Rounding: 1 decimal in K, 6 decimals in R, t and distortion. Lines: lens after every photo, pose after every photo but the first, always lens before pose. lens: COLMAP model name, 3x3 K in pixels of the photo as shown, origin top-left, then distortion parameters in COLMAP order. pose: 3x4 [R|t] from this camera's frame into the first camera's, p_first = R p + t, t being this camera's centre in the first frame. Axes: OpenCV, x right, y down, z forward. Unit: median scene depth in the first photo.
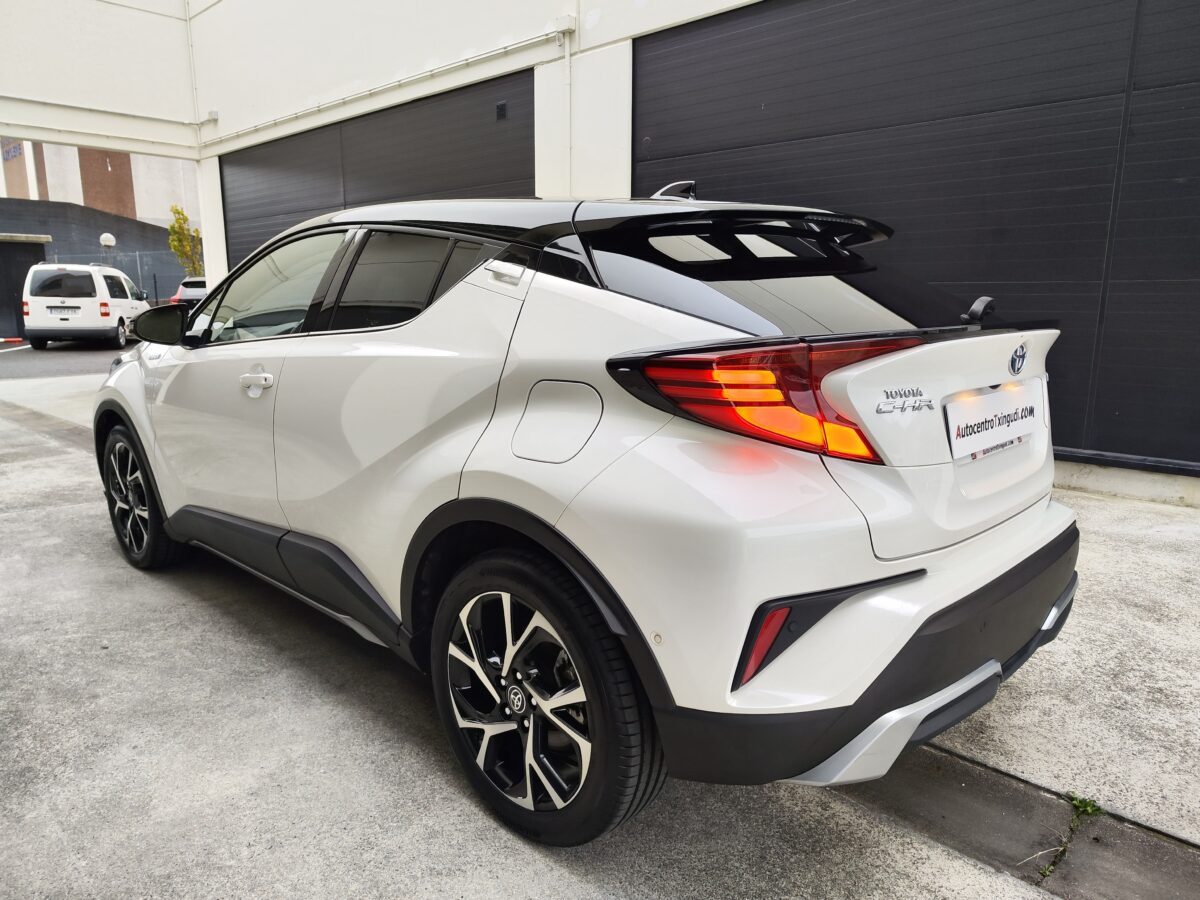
lens RADIAL K [[820.4, 0, 597.1], [0, 820.4, 453.8], [0, 0, 1]] dist [-0.027705, 0.003616]
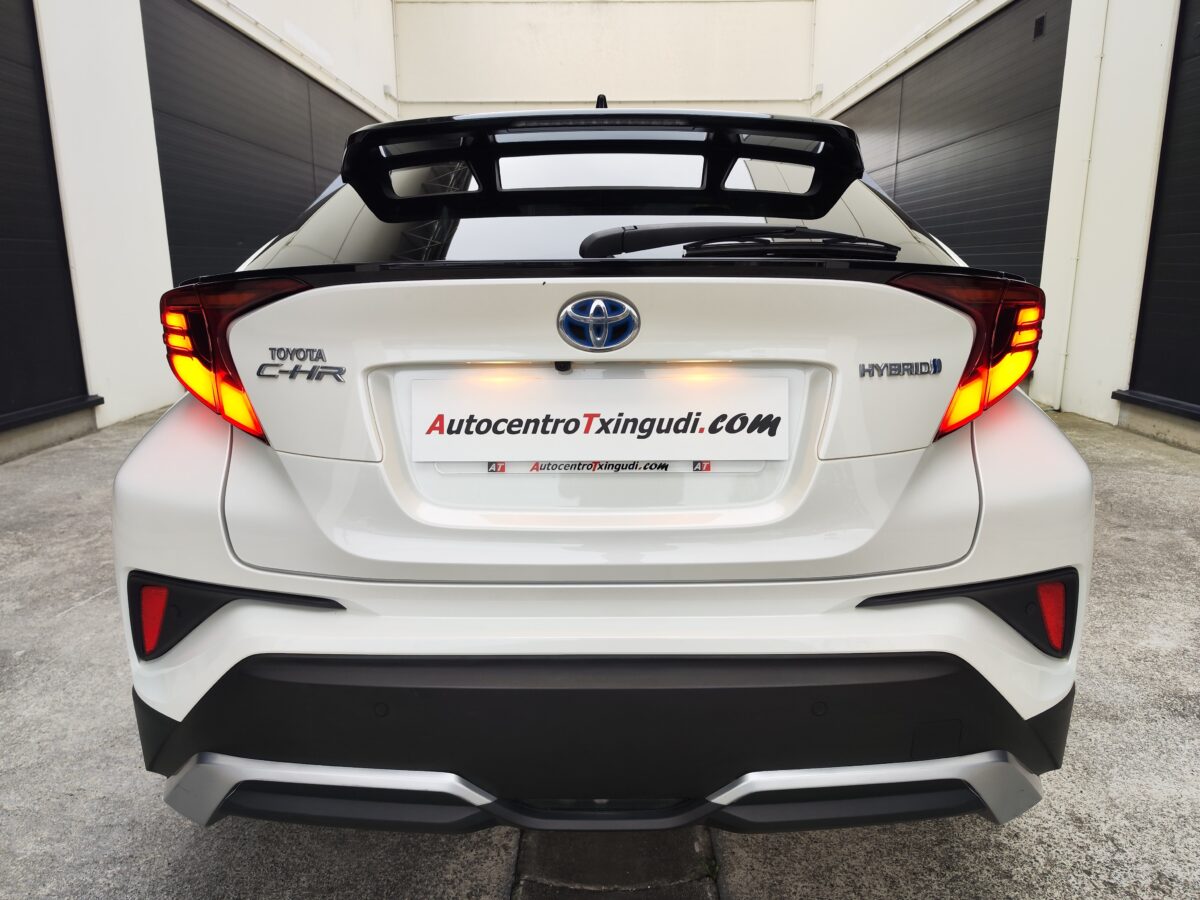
lens RADIAL K [[793.9, 0, 600.0], [0, 793.9, 450.0], [0, 0, 1]] dist [0.024271, 0.000674]
pose [[0.691413, 0.153312, -0.706005, 0.902376], [-0.127923, 0.987763, 0.089218, -0.072834], [0.711044, 0.028628, 0.702564, 0.577531]]
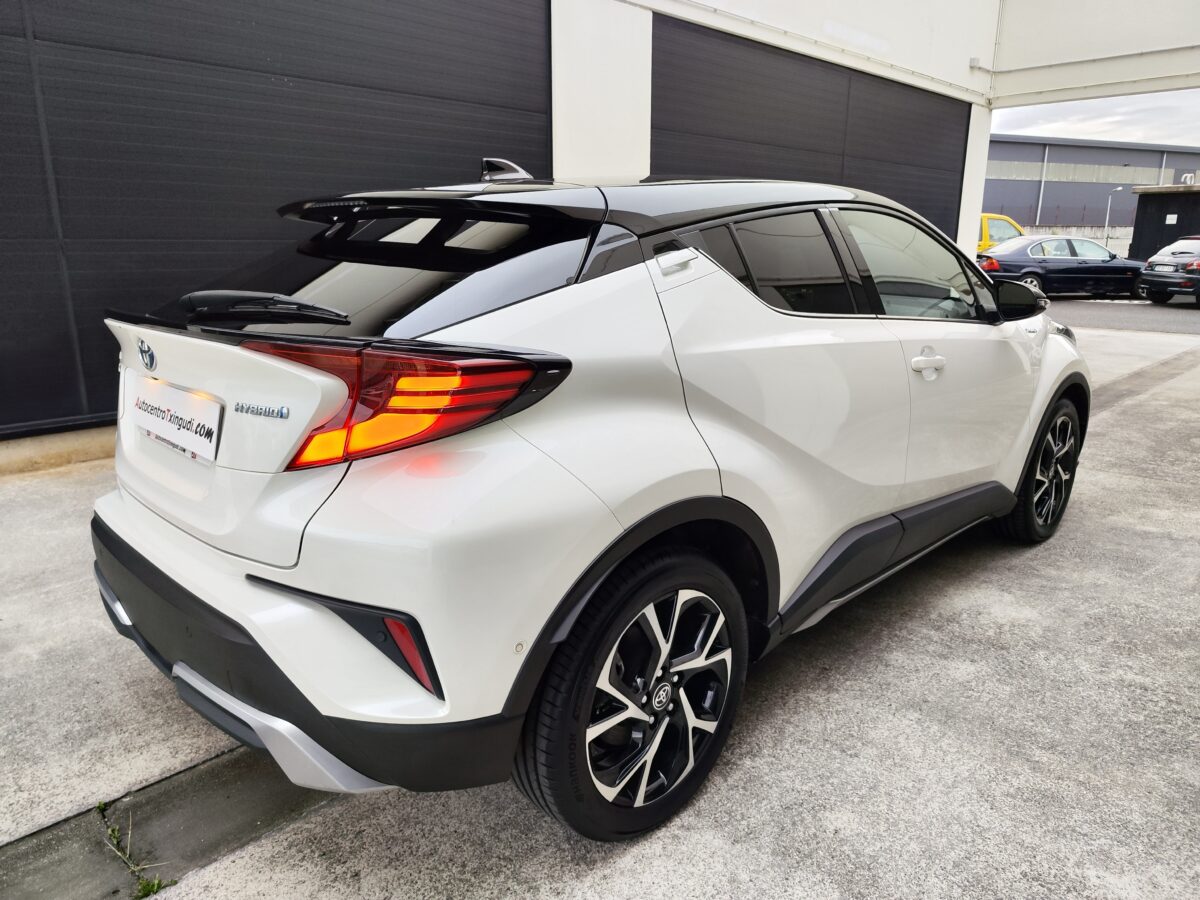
lens RADIAL K [[820.4, 0, 597.1], [0, 820.4, 453.8], [0, 0, 1]] dist [-0.027705, 0.003616]
pose [[-0.013666, 0.246187, -0.969126, 1.418289], [-0.190474, 0.950828, 0.244225, -0.328266], [0.981597, 0.187931, 0.033898, 1.457962]]
